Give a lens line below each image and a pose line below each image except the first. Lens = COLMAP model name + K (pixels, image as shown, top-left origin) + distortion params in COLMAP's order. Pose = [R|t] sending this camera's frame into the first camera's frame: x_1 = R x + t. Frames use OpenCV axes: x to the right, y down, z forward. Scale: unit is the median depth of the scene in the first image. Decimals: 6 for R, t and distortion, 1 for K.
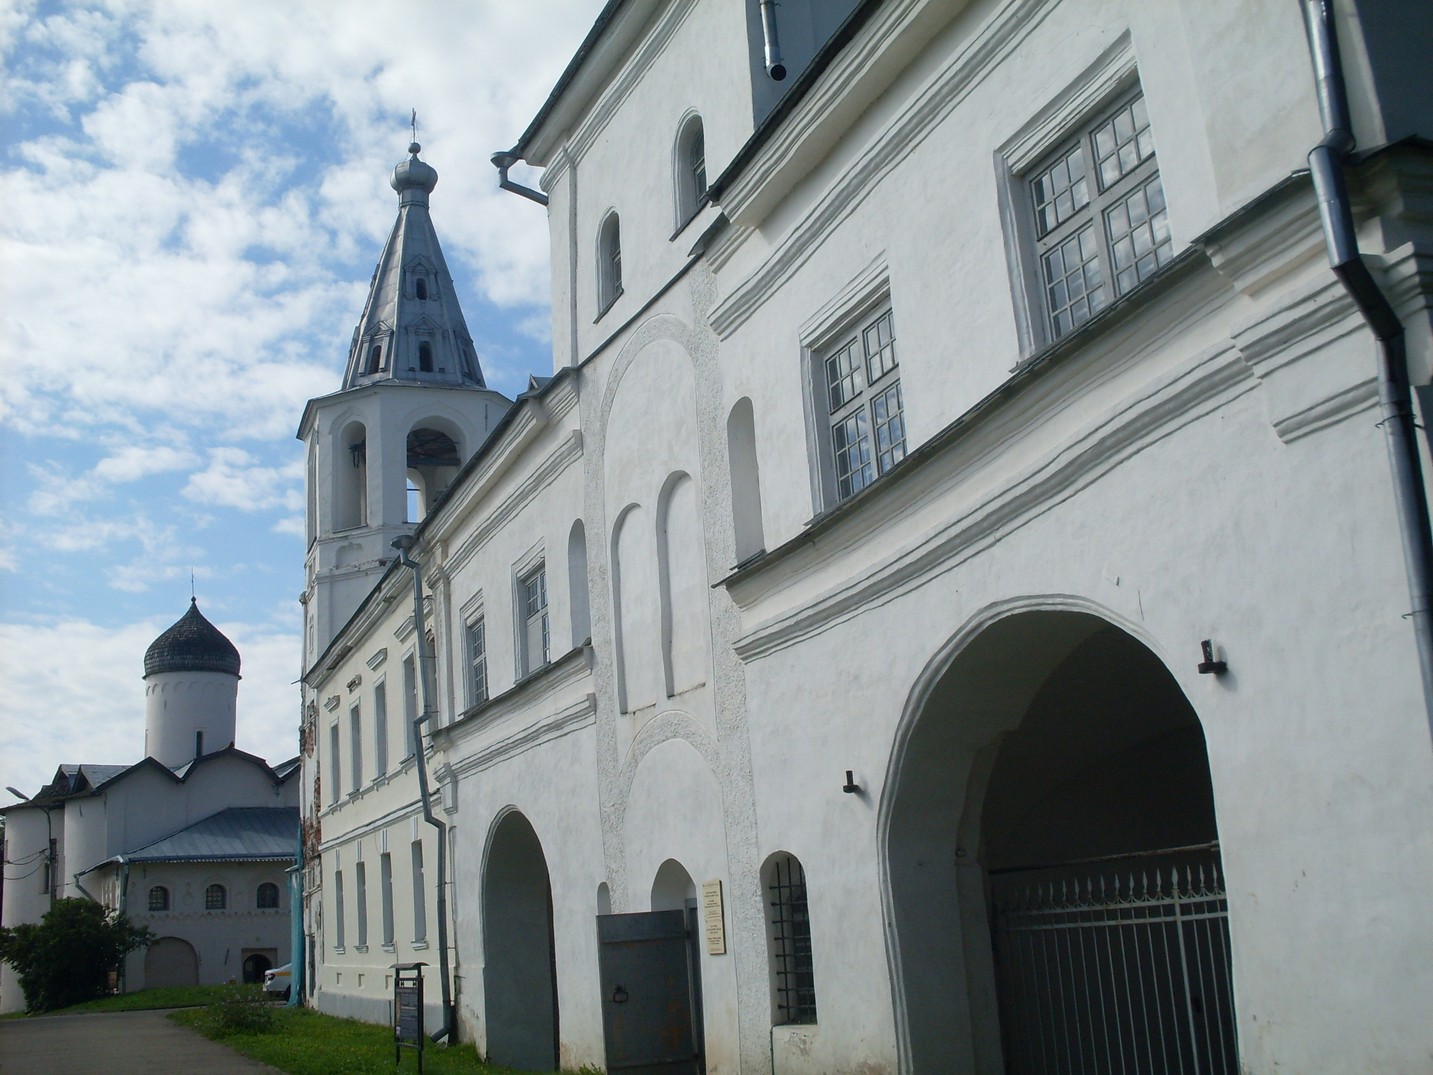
lens RADIAL K [[1602.8, 0, 716.5], [0, 1602.8, 537.5], [0, 0, 1]] dist [-0.214539, 0.231300]
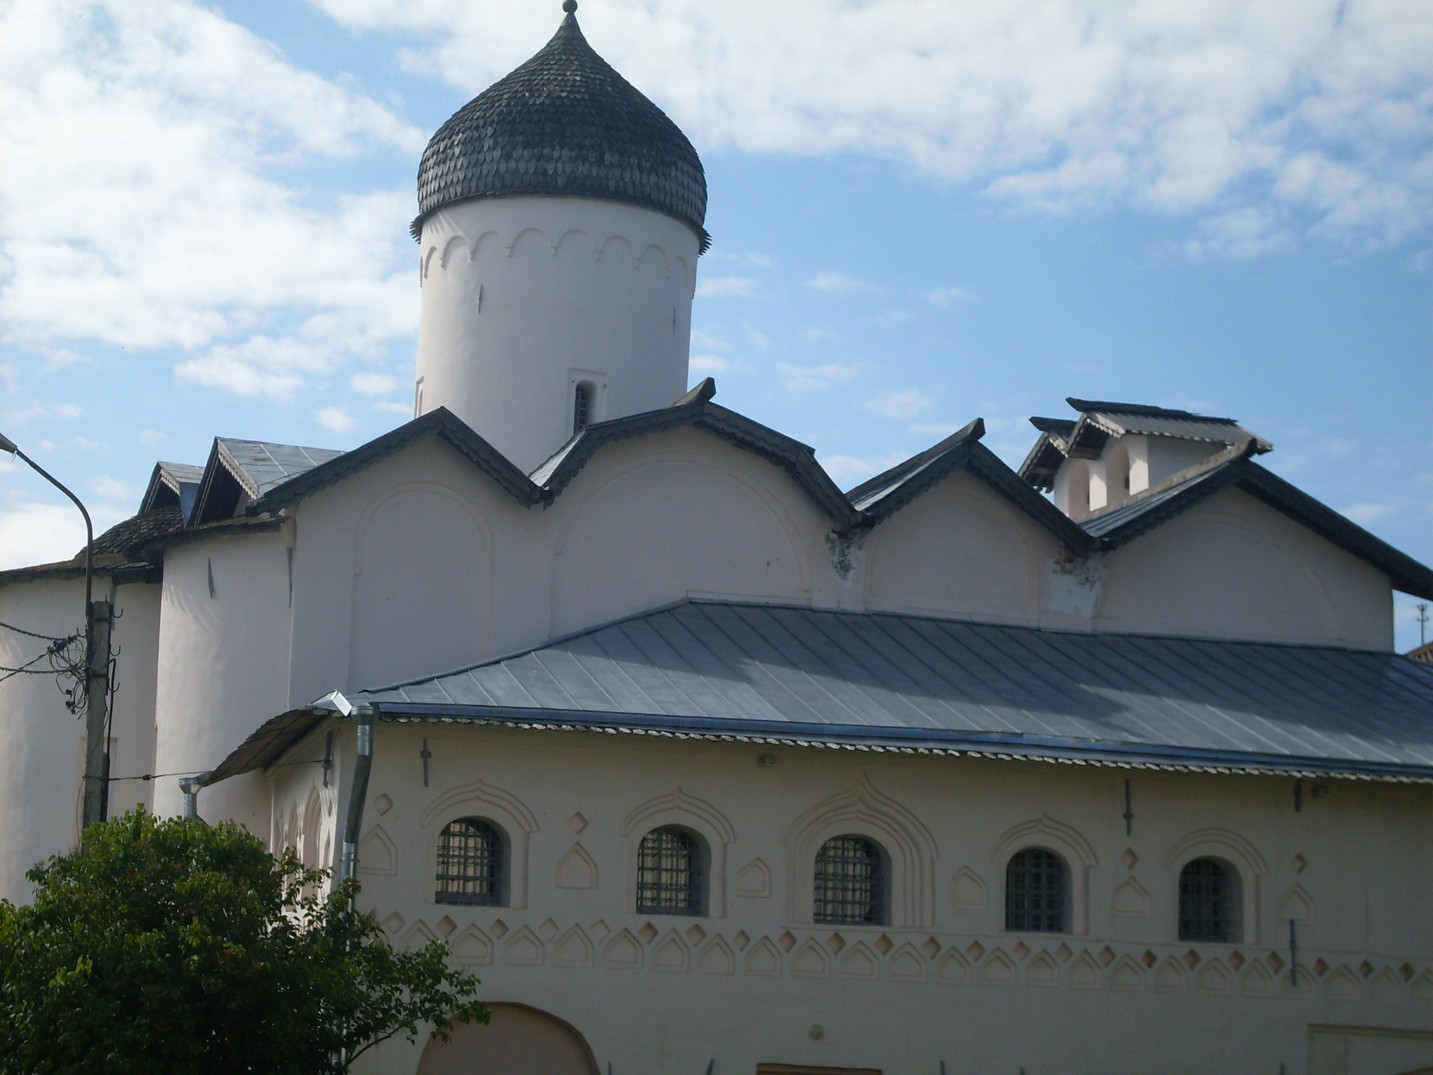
lens RADIAL K [[3363.6, 0, 716.5], [0, 3363.6, 537.5], [0, 0, 1]] dist [-0.109336, -0.853024]
pose [[0.968751, 0.051938, -0.242538, -0.173886], [-0.031096, 0.995547, 0.088985, 0.119655], [0.246080, -0.078662, 0.966052, 0.435862]]
